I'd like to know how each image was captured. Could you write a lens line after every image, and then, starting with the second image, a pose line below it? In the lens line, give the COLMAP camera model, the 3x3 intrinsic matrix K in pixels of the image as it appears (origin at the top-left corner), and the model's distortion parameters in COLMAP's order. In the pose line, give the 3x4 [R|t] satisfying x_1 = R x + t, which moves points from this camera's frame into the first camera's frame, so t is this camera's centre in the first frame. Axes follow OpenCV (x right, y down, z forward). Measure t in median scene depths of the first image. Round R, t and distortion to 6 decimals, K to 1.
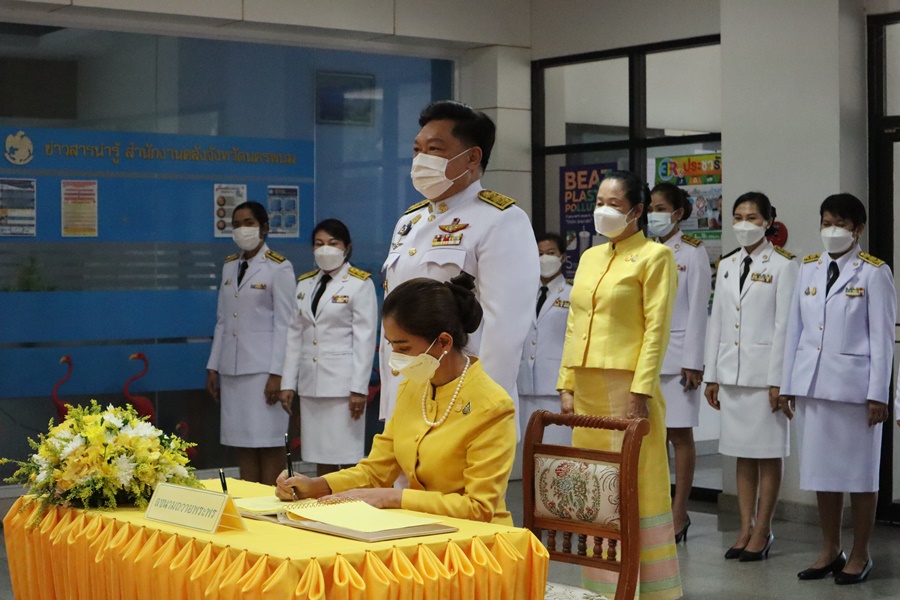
lens RADIAL K [[1802.1, 0, 450.0], [0, 1802.1, 300.0], [0, 0, 1]] dist [-0.182484, 0.042353]
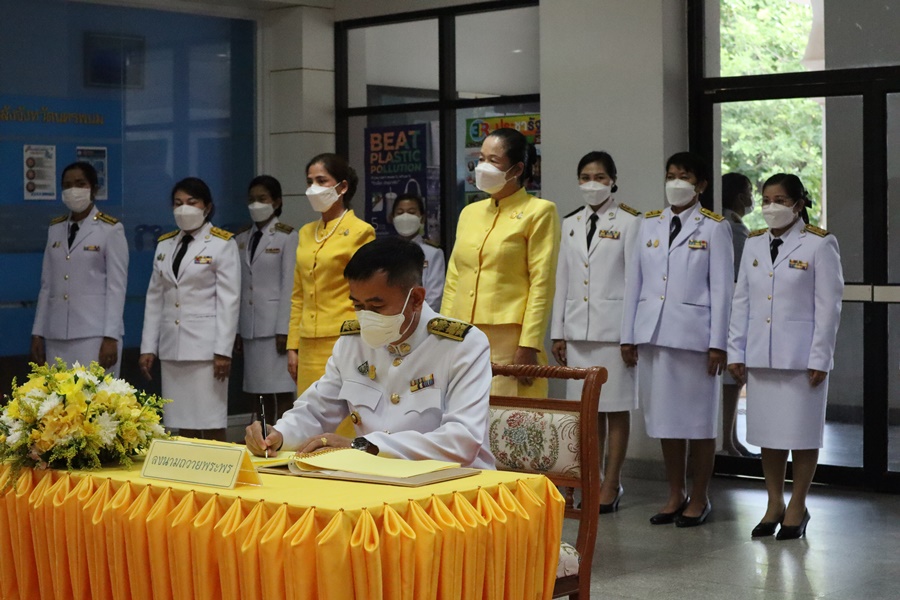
lens RADIAL K [[1802.1, 0, 450.0], [0, 1802.1, 300.0], [0, 0, 1]] dist [-0.182484, 0.042353]
pose [[0.983465, -0.012107, 0.180691, -0.150042], [0.009213, 0.999816, 0.016851, 0.009900], [-0.180862, -0.014907, 0.983395, 0.018336]]
